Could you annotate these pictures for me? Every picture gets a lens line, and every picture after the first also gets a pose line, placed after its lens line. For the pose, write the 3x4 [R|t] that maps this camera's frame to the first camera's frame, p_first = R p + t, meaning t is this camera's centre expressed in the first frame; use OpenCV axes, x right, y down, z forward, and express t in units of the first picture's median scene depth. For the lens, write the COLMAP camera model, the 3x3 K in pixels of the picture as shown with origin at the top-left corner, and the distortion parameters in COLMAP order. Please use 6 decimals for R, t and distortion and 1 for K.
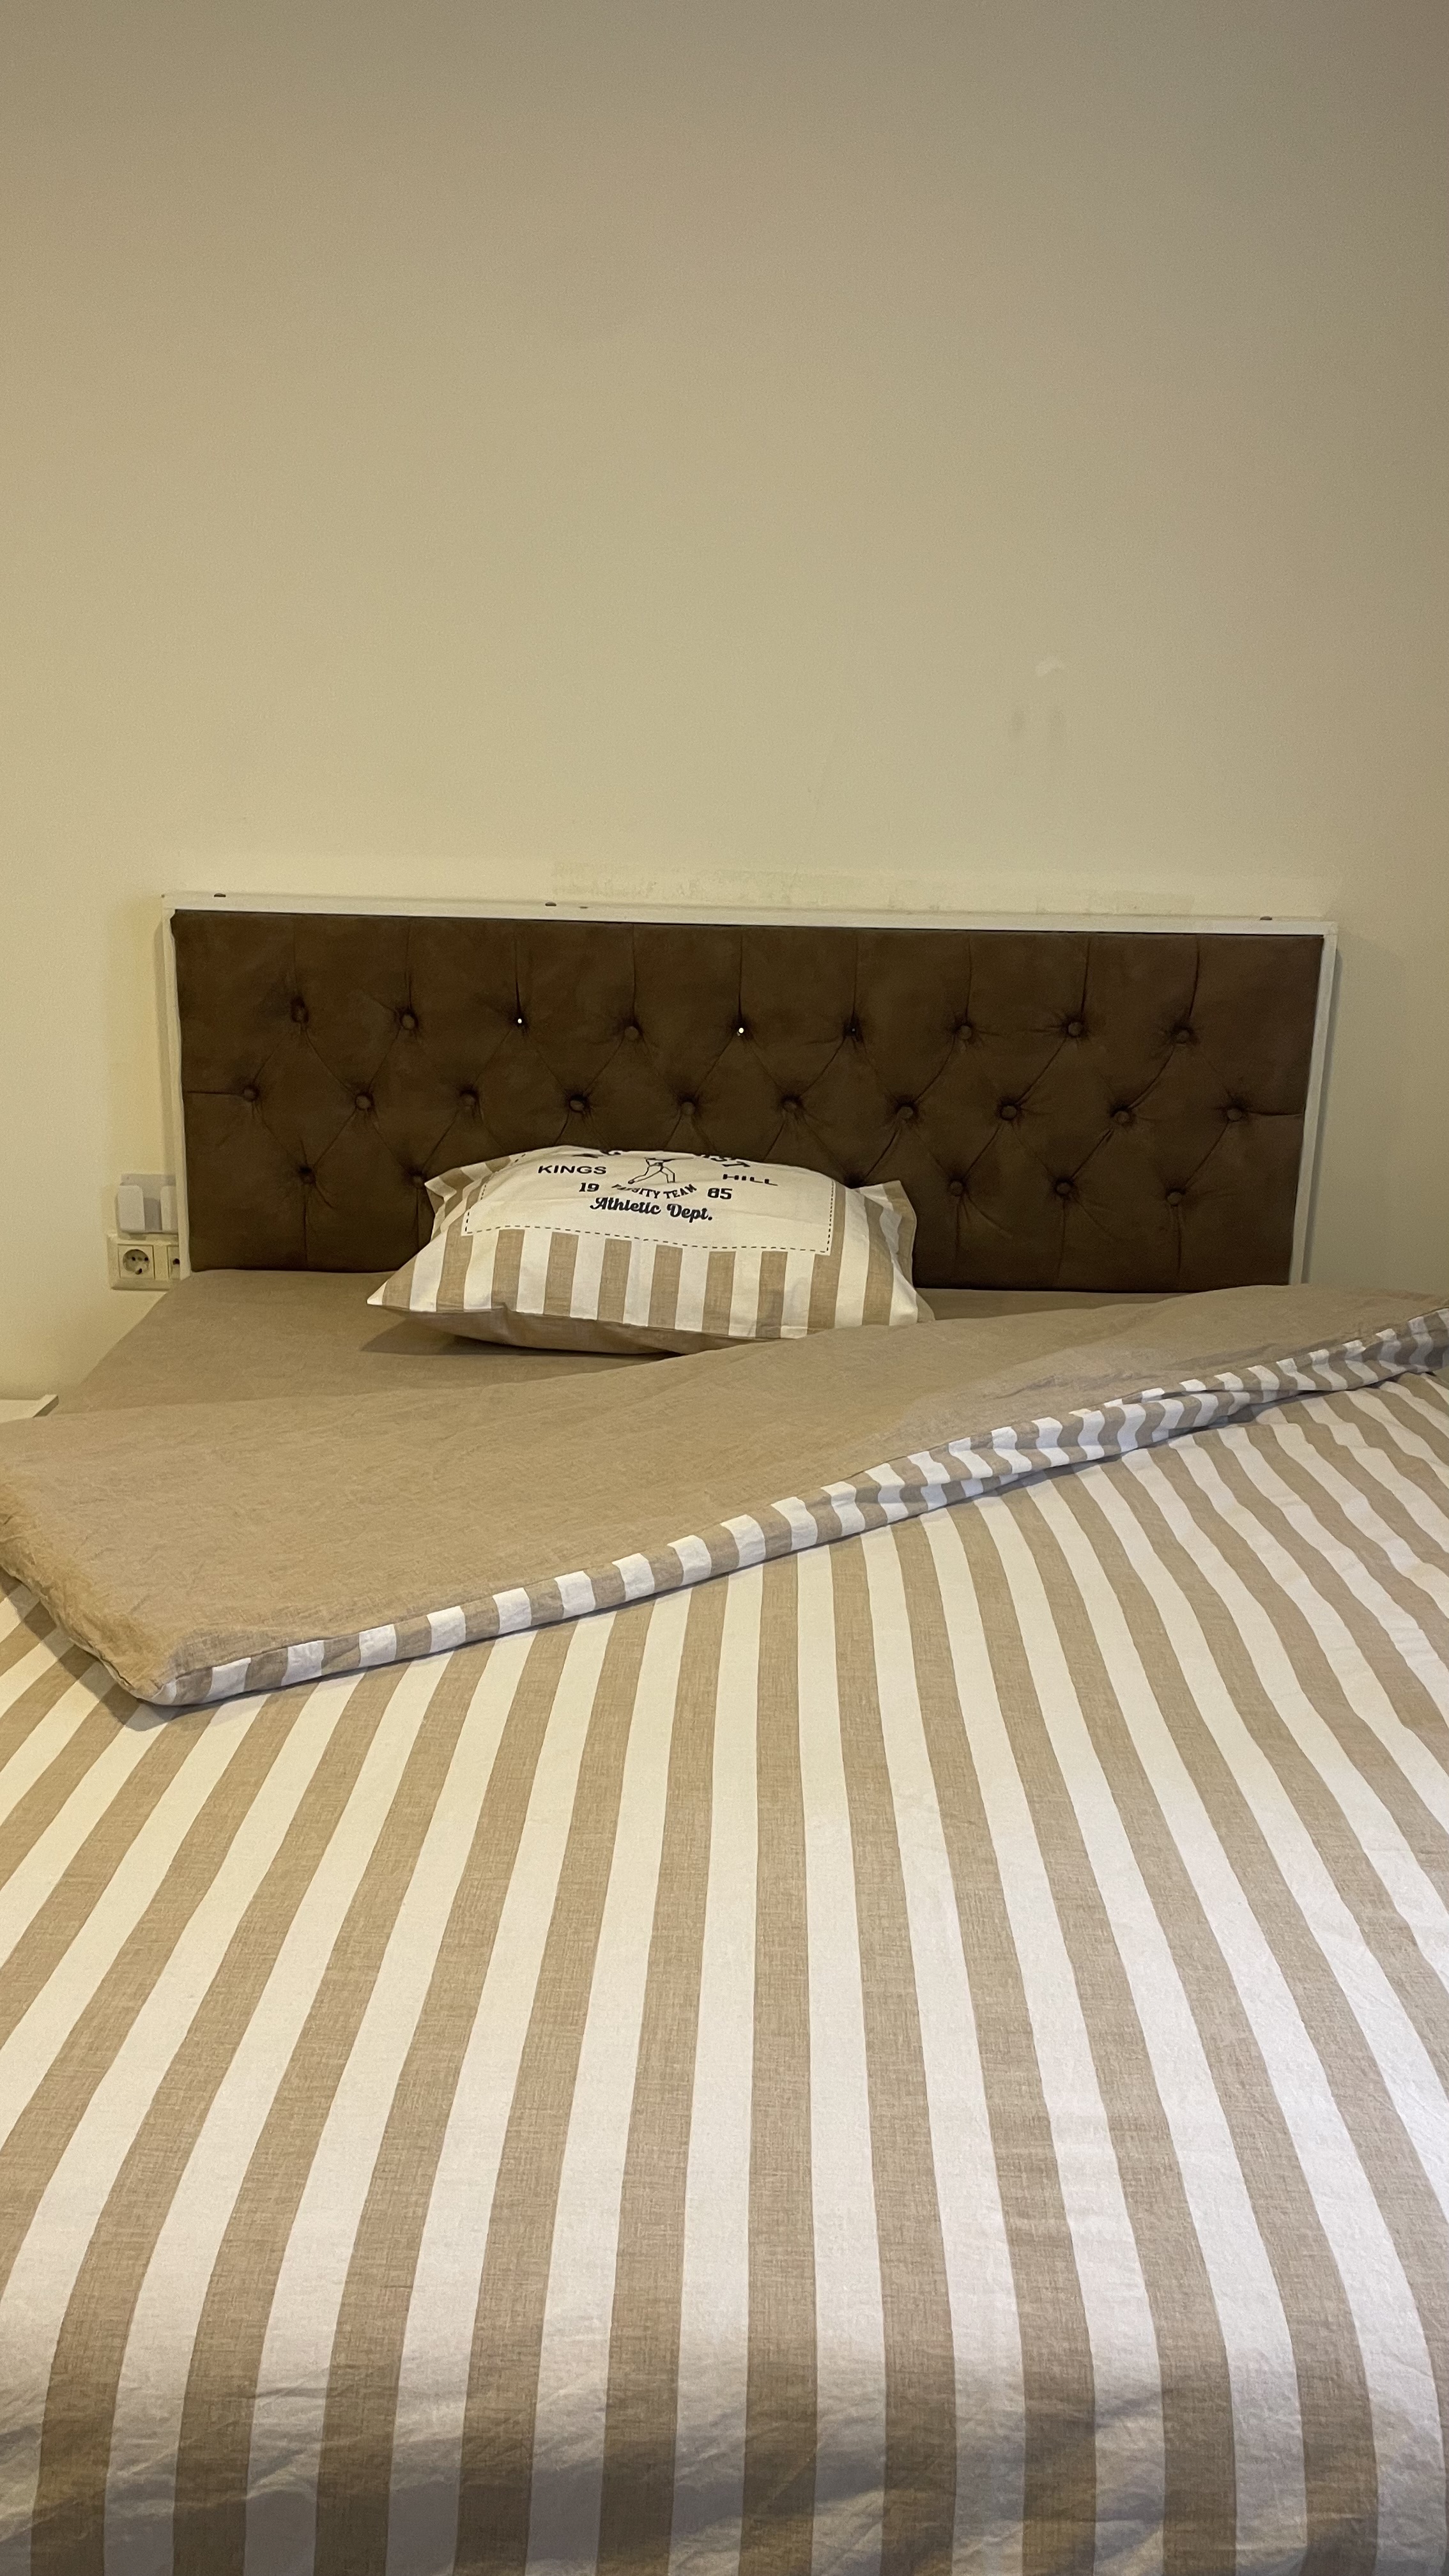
lens RADIAL K [[1942.3, 0, 730.5], [0, 1942.3, 1305.0], [0, 0, 1]] dist [0.042534, -0.039043]
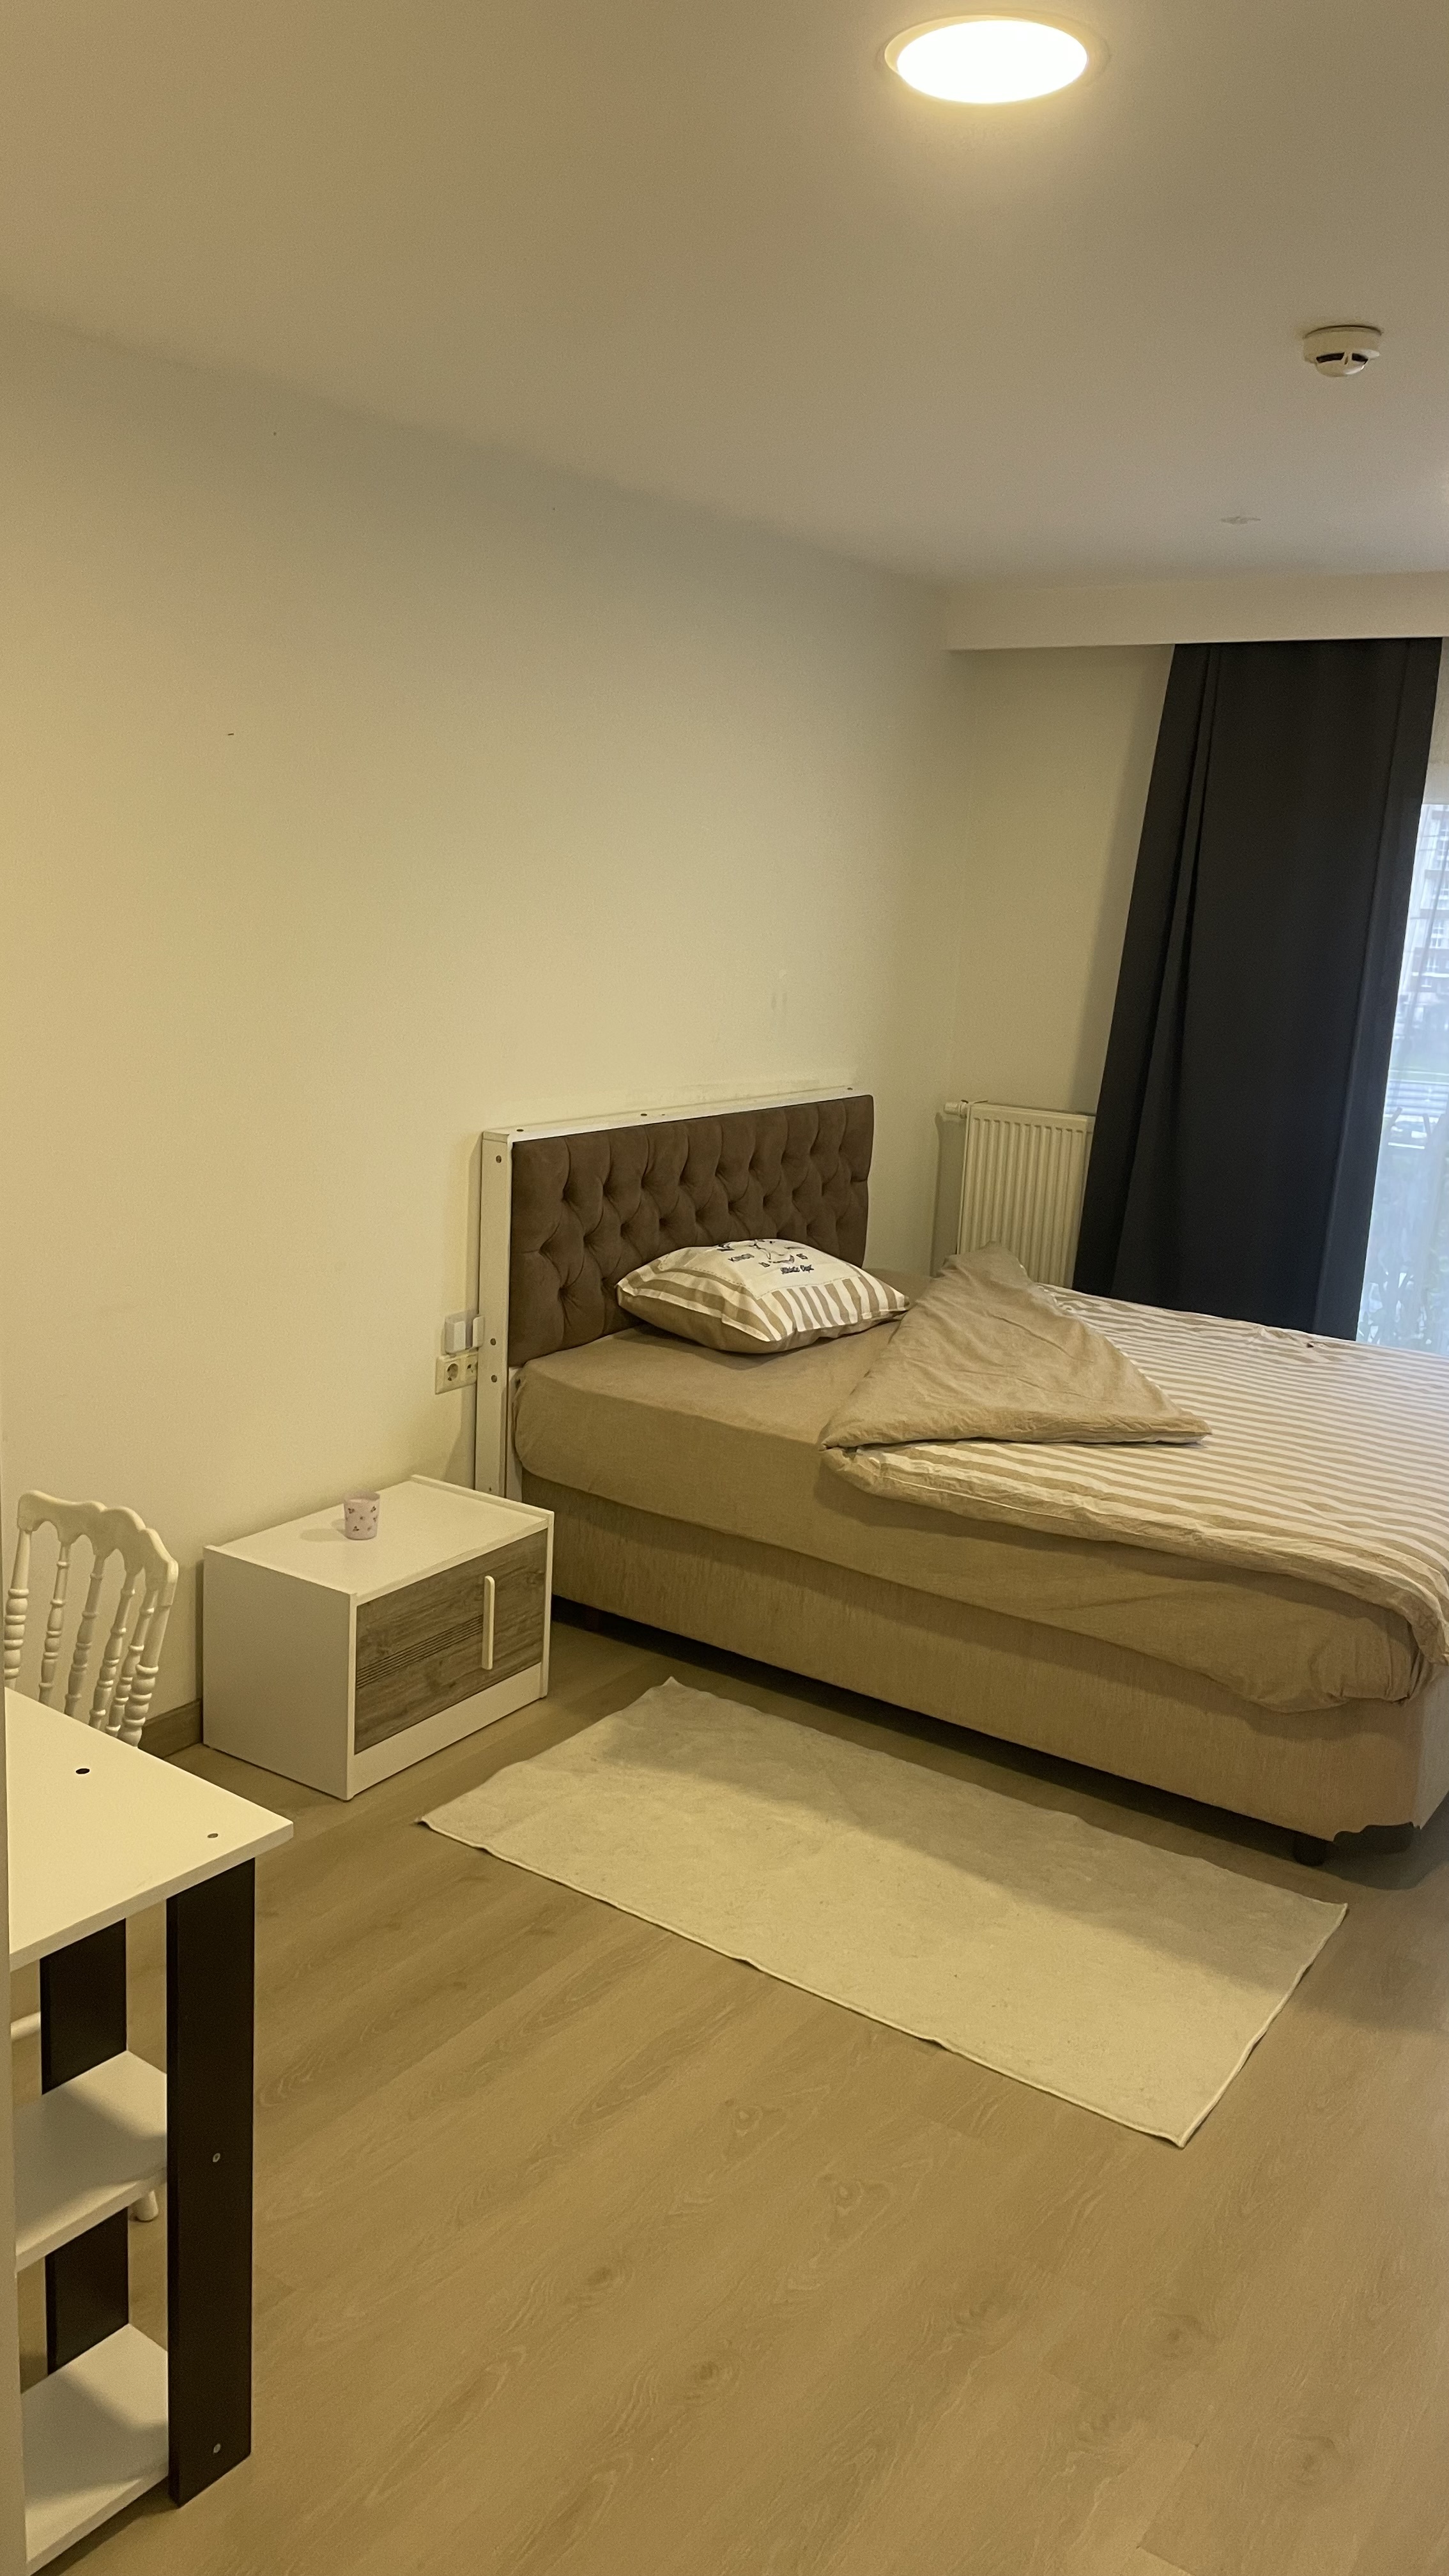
lens RADIAL K [[1942.3, 0, 721.7], [0, 1942.3, 1286.6], [0, 0, 1]] dist [0.042534, -0.039043]
pose [[0.530959, -0.173095, 0.829530, -1.557067], [0.172606, 0.980485, 0.094114, -0.209559], [-0.829632, 0.093211, 0.550474, -0.011349]]
